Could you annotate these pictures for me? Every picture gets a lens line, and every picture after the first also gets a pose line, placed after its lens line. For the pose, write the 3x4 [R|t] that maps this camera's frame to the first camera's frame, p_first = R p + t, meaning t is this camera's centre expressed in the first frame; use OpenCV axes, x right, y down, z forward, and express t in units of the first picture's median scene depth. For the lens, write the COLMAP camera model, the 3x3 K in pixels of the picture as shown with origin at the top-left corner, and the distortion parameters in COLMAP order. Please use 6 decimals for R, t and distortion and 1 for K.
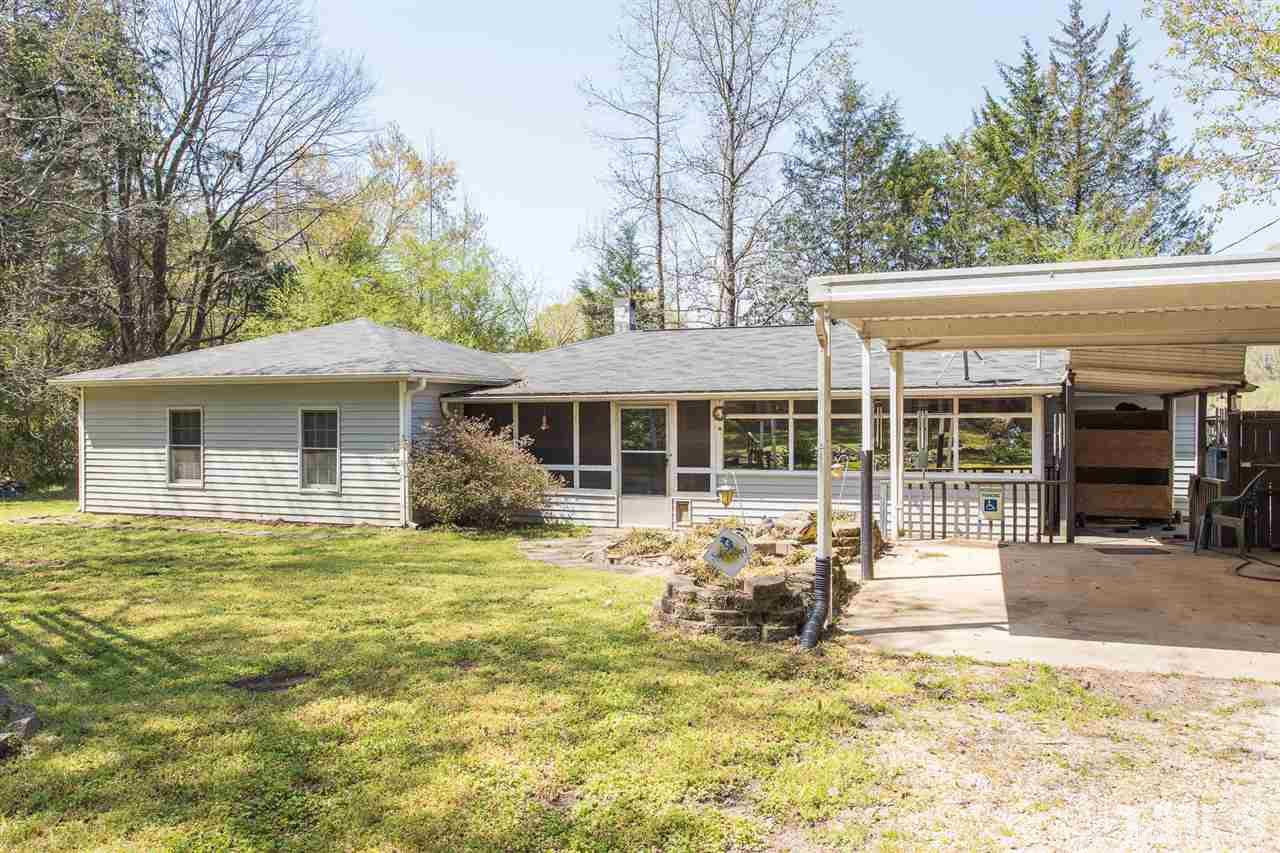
lens RADIAL K [[940.1, 0, 643.3], [0, 940.1, 428.0], [0, 0, 1]] dist [0.010177, 0.001480]
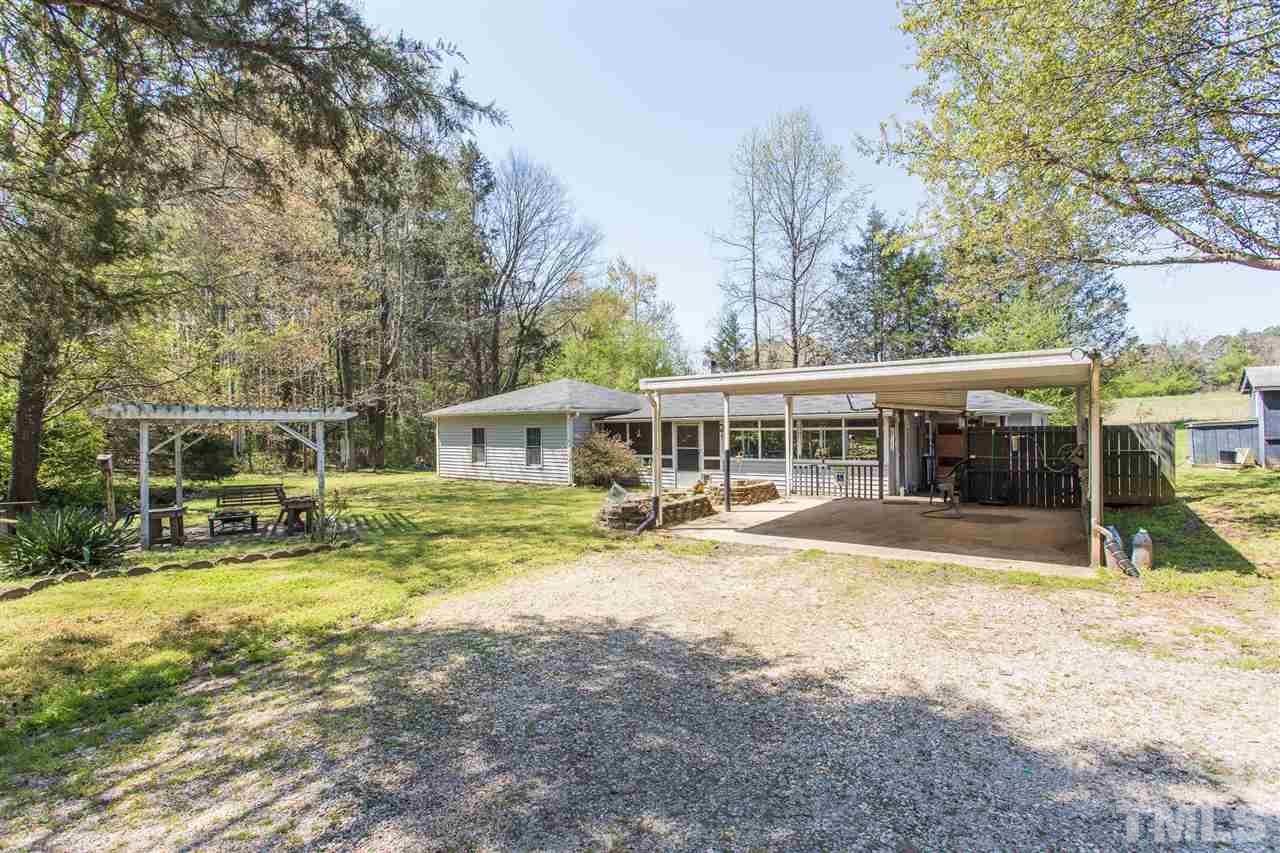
lens RADIAL K [[615.7, 0, 642.7], [0, 615.7, 435.1], [0, 0, 1]] dist [-0.001551, 0.001085]
pose [[0.960270, -0.006627, -0.278995, 0.249976], [0.009656, 0.999908, 0.009483, -0.013131], [0.278907, -0.011800, 0.960246, -0.208346]]
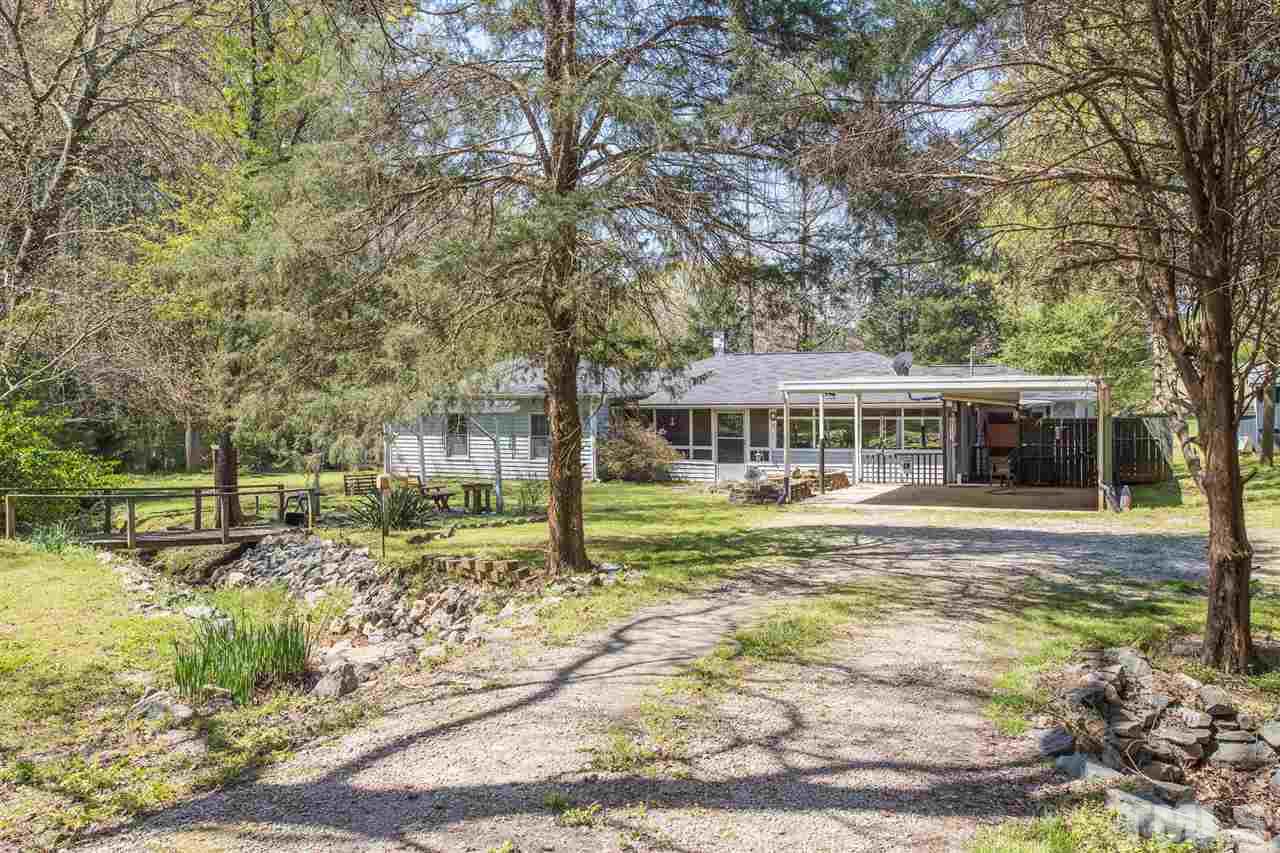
lens RADIAL K [[1143.6, 0, 641.1], [0, 1143.6, 424.5], [0, 0, 1]] dist [-0.010474, -0.004159]
pose [[0.995545, -0.003162, -0.094235, 0.033238], [0.004938, 0.999814, 0.018624, -0.037566], [0.094158, -0.019006, 0.995376, -1.054822]]
